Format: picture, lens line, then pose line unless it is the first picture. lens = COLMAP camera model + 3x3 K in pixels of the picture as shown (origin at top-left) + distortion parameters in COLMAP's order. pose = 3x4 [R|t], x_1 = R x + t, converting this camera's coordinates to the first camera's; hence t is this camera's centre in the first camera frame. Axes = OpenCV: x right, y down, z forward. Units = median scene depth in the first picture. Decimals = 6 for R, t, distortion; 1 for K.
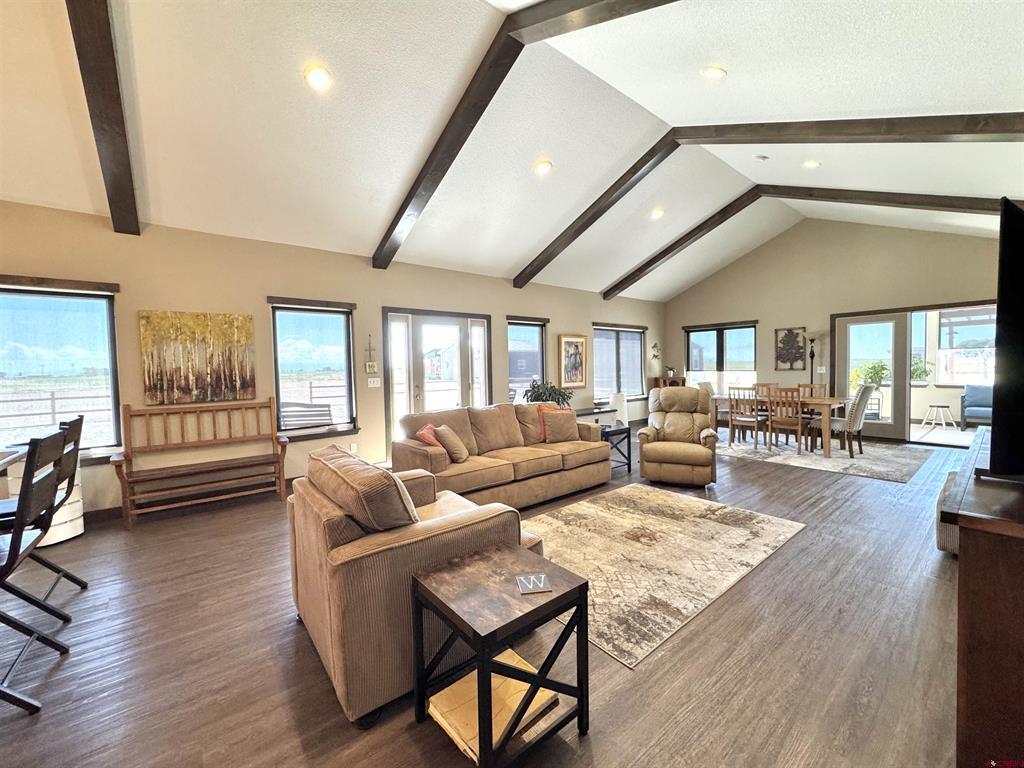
lens RADIAL K [[409.3, 0, 510.9], [0, 409.3, 380.3], [0, 0, 1]] dist [-0.000695, -0.000051]
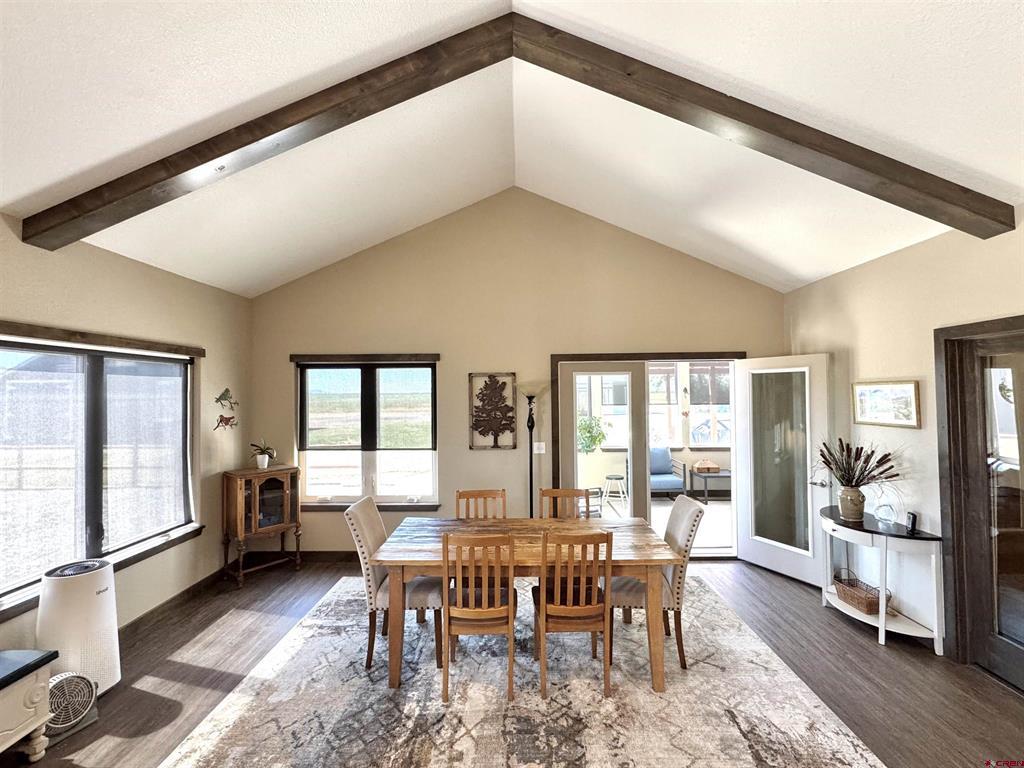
lens RADIAL K [[463.7, 0, 512.0], [0, 463.7, 384.0], [0, 0, 1]] dist [-0.000799, 0.000009]
pose [[0.633342, 0.027402, 0.773387, 0.365278], [0.024184, 0.998184, -0.055172, -0.133494], [-0.773494, 0.053646, 0.631529, 1.004184]]
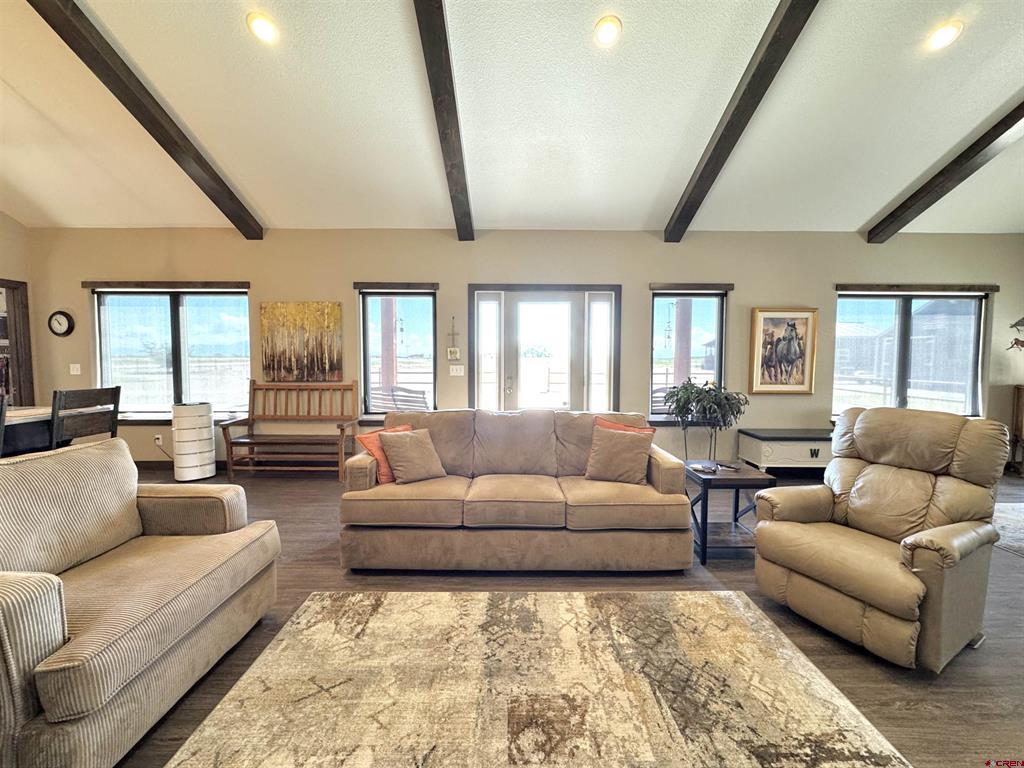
lens RADIAL K [[421.6, 0, 511.3], [0, 421.6, 380.5], [0, 0, 1]] dist [-0.002716, -0.000399]
pose [[0.779102, 0.056097, -0.624382, 0.404027], [-0.039864, 0.998406, 0.039959, -0.017771], [0.625629, -0.006242, 0.780096, 0.434831]]
